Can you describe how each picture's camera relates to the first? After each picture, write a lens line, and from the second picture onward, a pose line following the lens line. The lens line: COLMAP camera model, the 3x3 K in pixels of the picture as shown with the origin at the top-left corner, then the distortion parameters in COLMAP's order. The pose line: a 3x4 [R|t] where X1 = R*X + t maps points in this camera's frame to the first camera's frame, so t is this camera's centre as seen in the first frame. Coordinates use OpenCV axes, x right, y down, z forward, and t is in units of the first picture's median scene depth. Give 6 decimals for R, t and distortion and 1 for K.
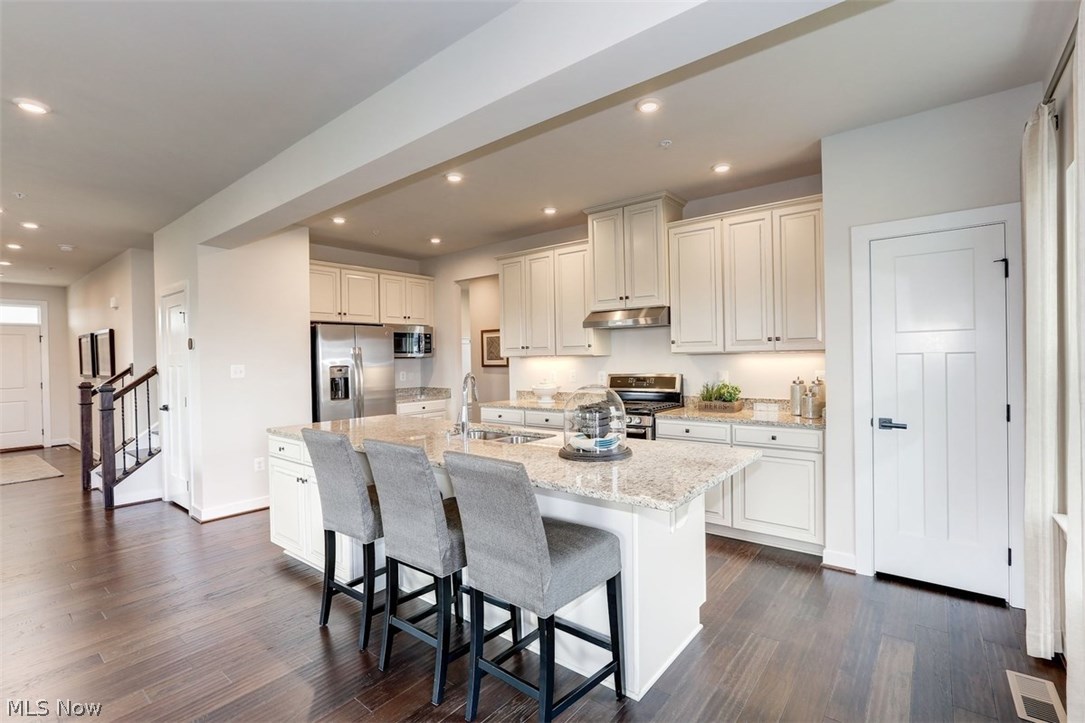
lens RADIAL K [[488.2, 0, 558.5], [0, 488.2, 360.5], [0, 0, 1]] dist [0.000460, 0.000198]
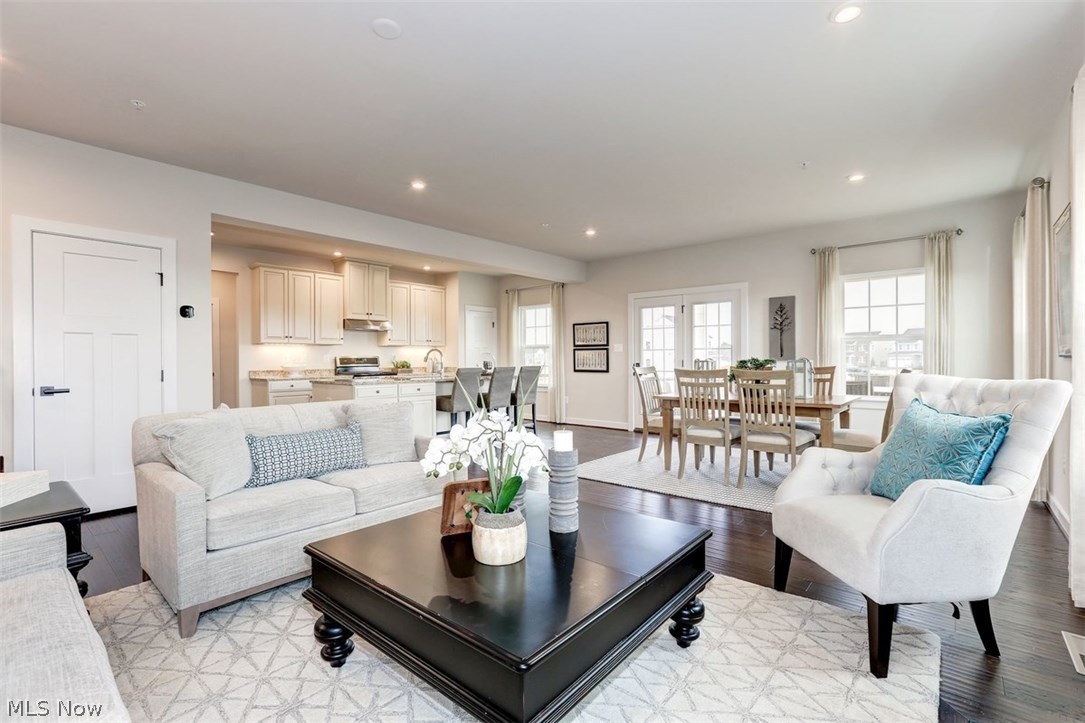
lens RADIAL K [[488.2, 0, 558.5], [0, 488.2, 360.5], [0, 0, 1]] dist [0.000460, 0.000198]
pose [[0.031458, 0.011865, 0.999435, -1.568450], [0.009950, 0.999876, -0.012183, 0.071405], [-0.999456, 0.010328, 0.031336, 0.229441]]
